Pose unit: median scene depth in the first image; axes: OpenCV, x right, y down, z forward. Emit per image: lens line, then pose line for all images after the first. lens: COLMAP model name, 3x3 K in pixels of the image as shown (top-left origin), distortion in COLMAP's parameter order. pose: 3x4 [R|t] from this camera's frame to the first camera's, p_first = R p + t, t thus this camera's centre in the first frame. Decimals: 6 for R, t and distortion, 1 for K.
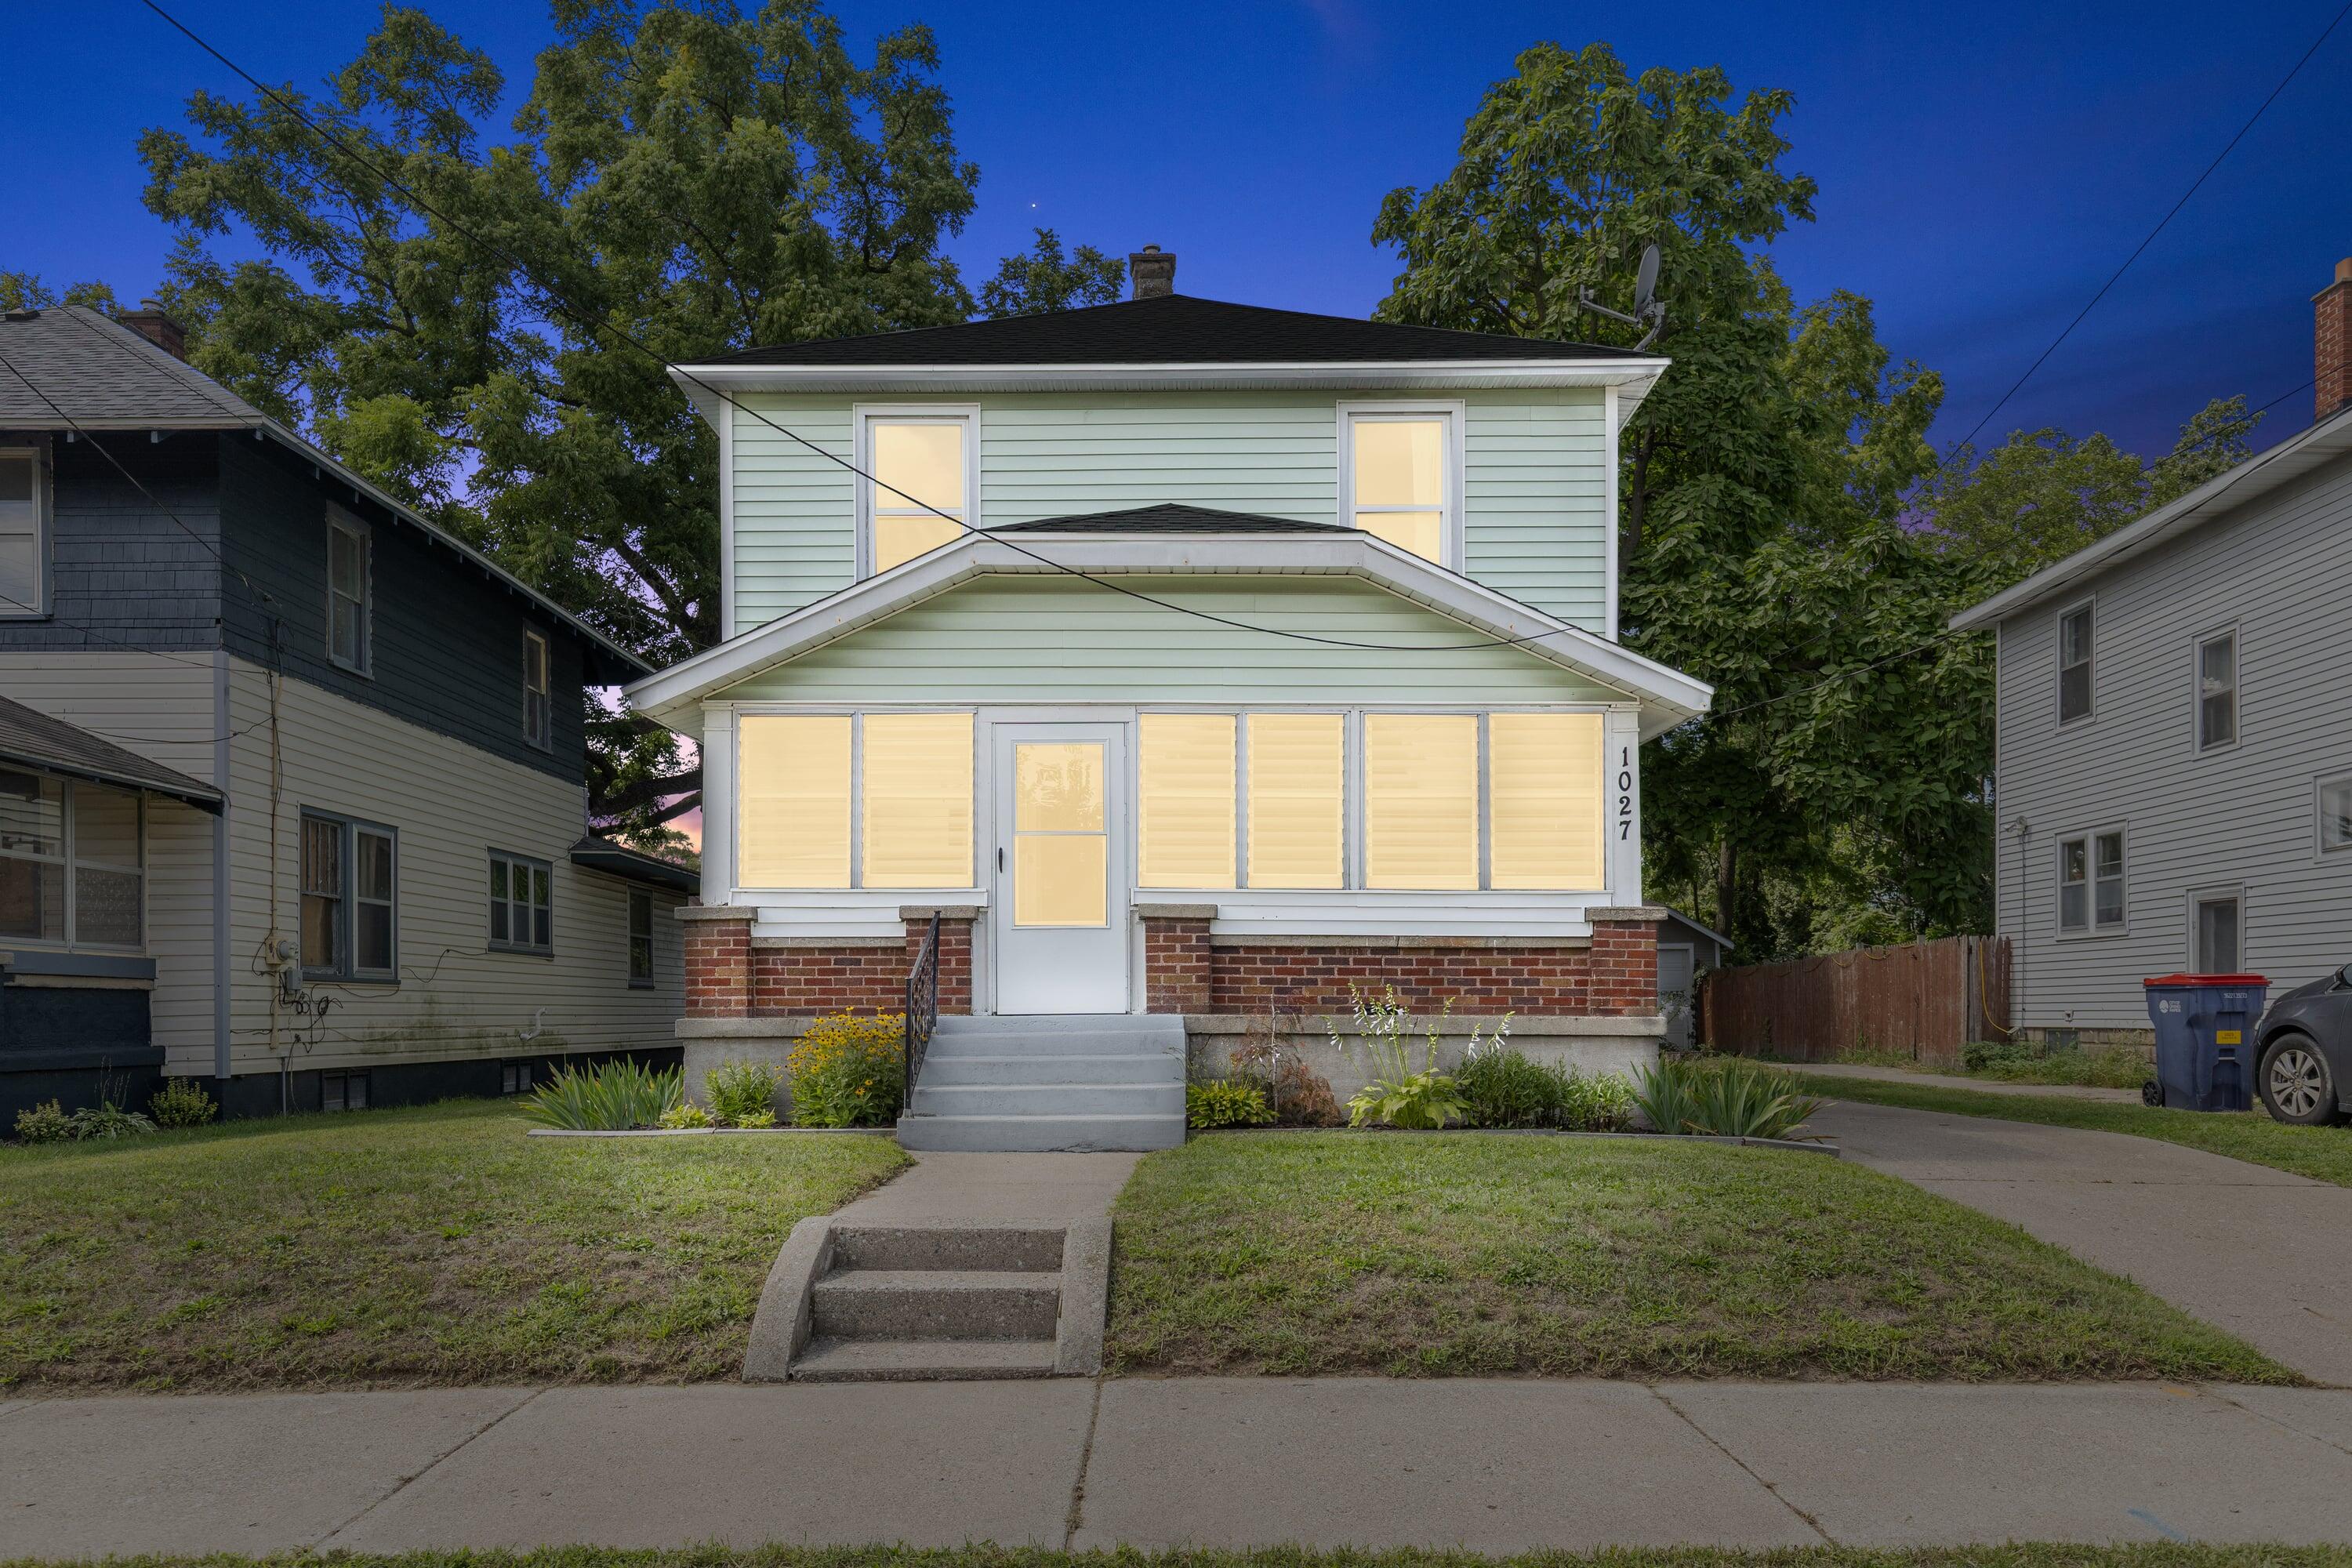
lens RADIAL K [[1608.9, 0, 1176.2], [0, 1608.9, 772.5], [0, 0, 1]] dist [0.034627, -0.013534]
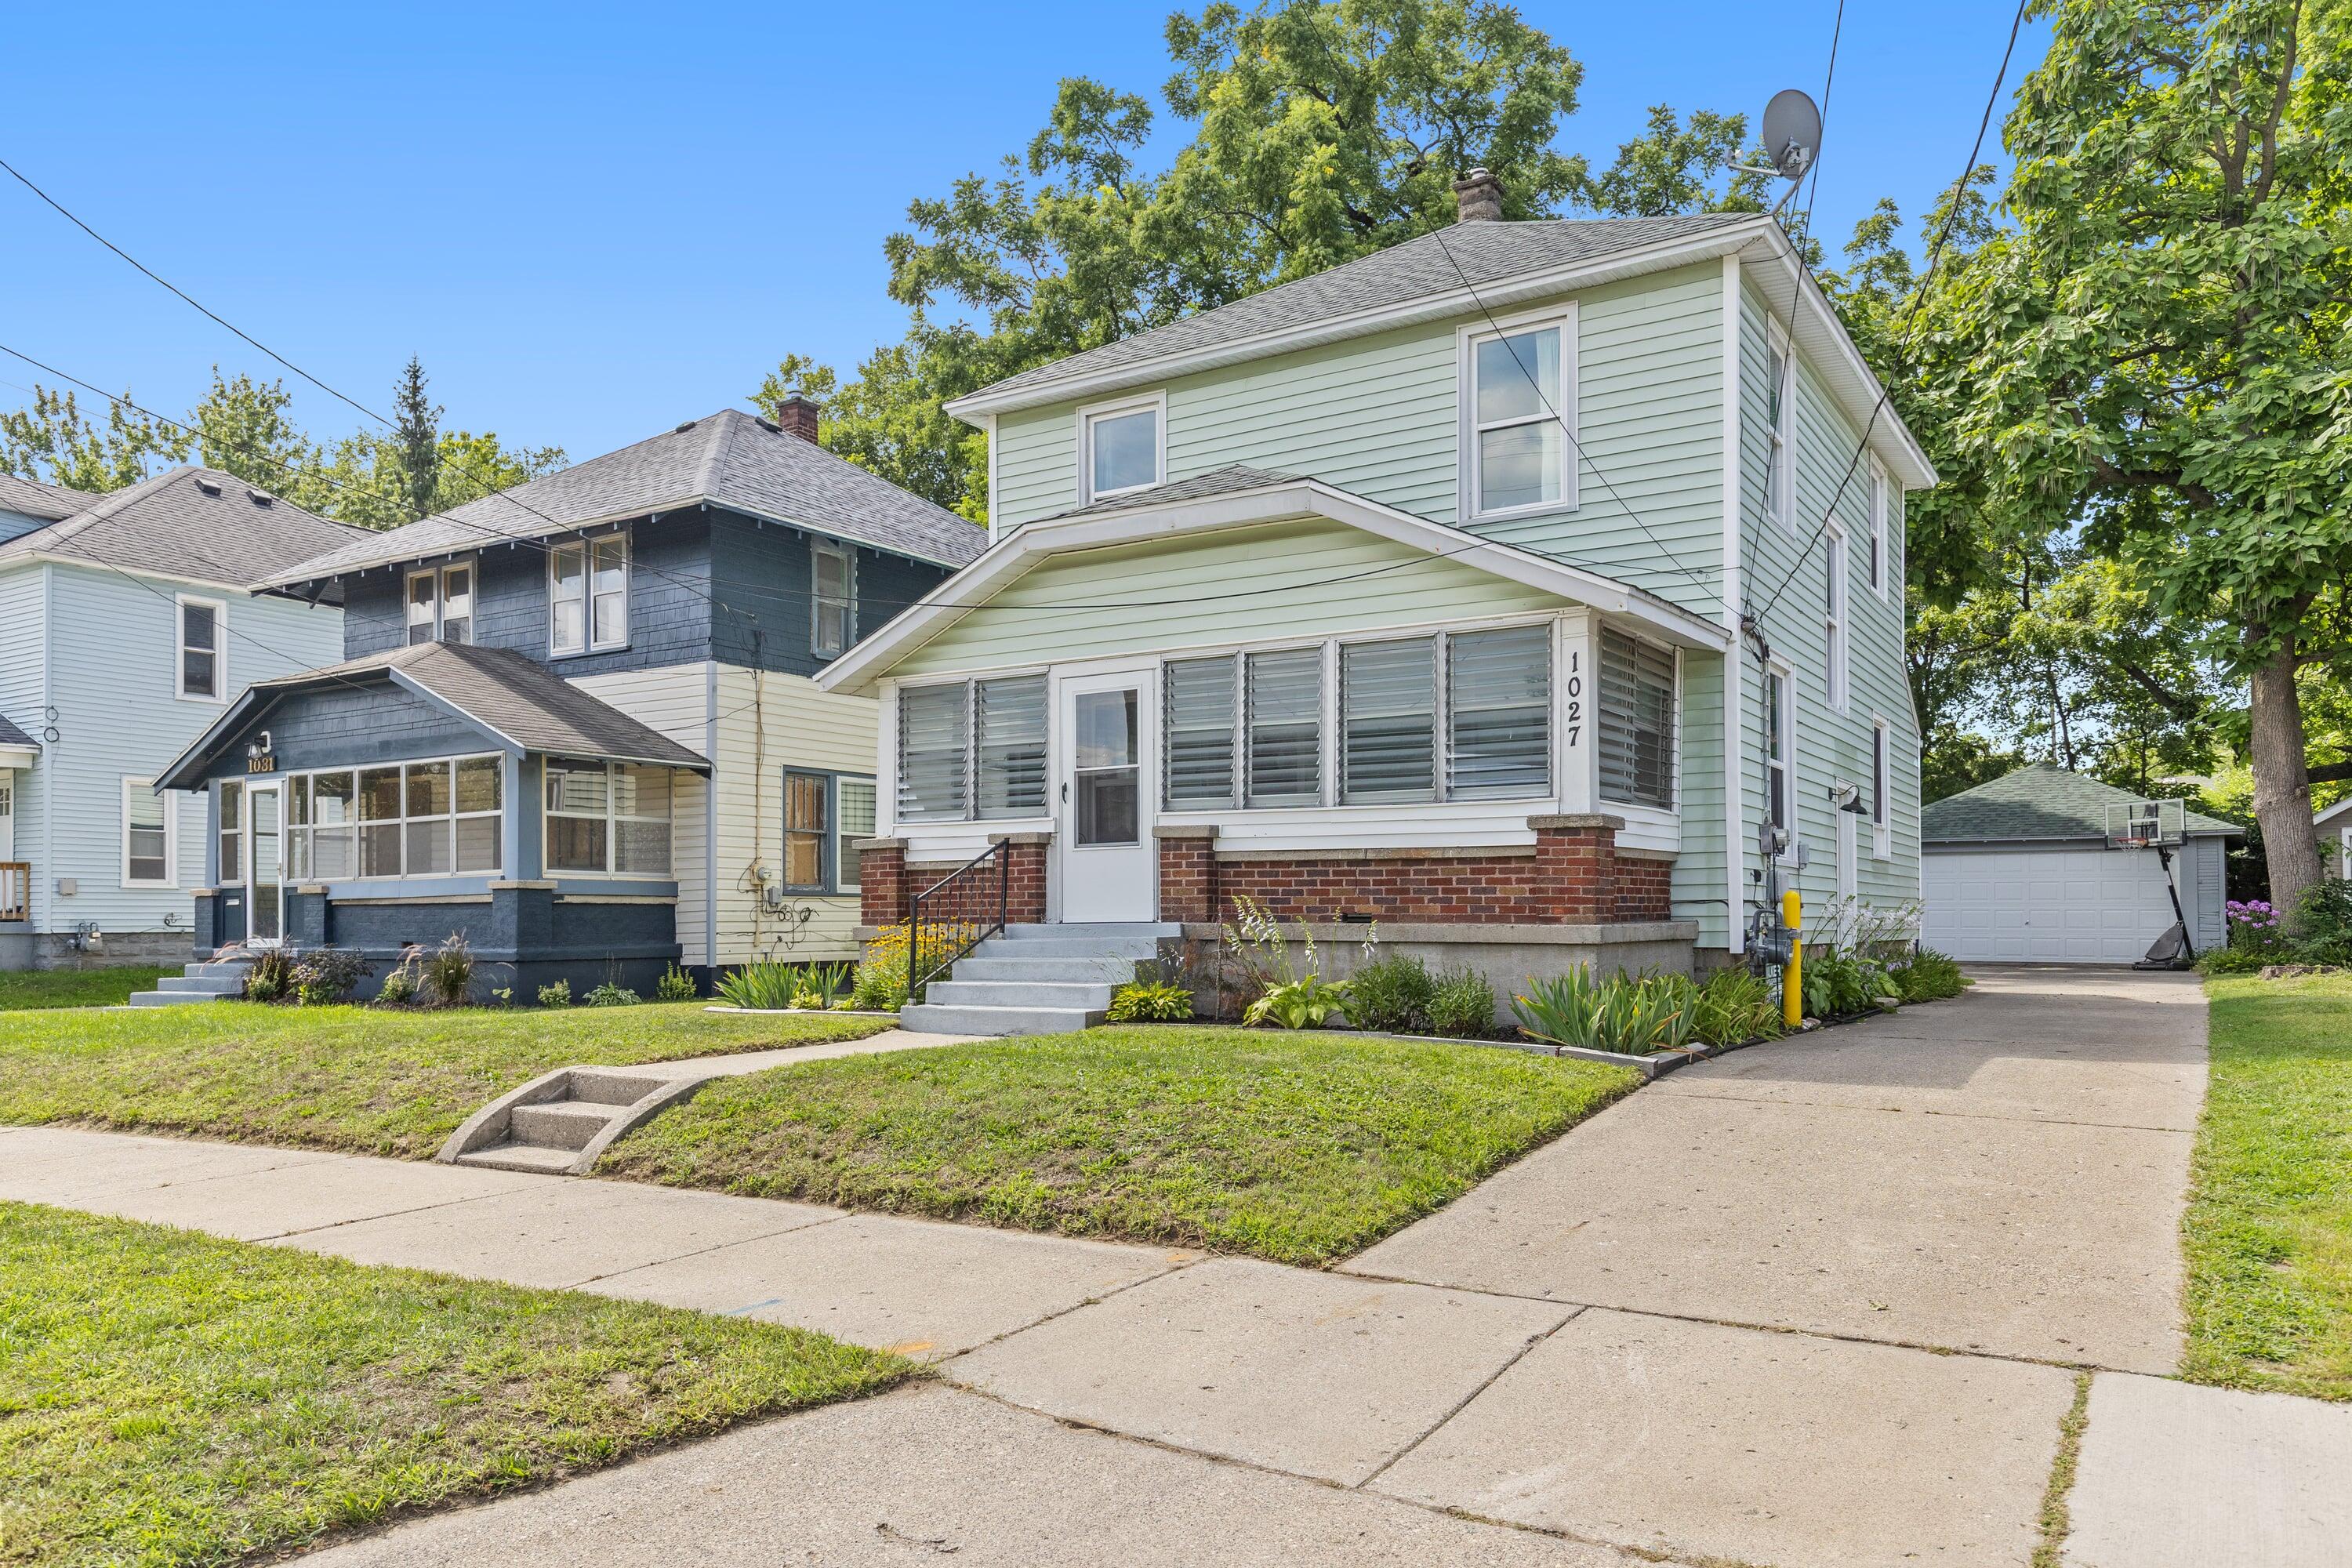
lens RADIAL K [[1608.9, 0, 1115.9], [0, 1608.9, 635.3], [0, 0, 1]] dist [0.034627, -0.013534]
pose [[0.845798, -0.094868, -0.525000, 0.565436], [0.082243, 0.995485, -0.047386, -0.002443], [0.527125, -0.003098, 0.849782, 0.004462]]
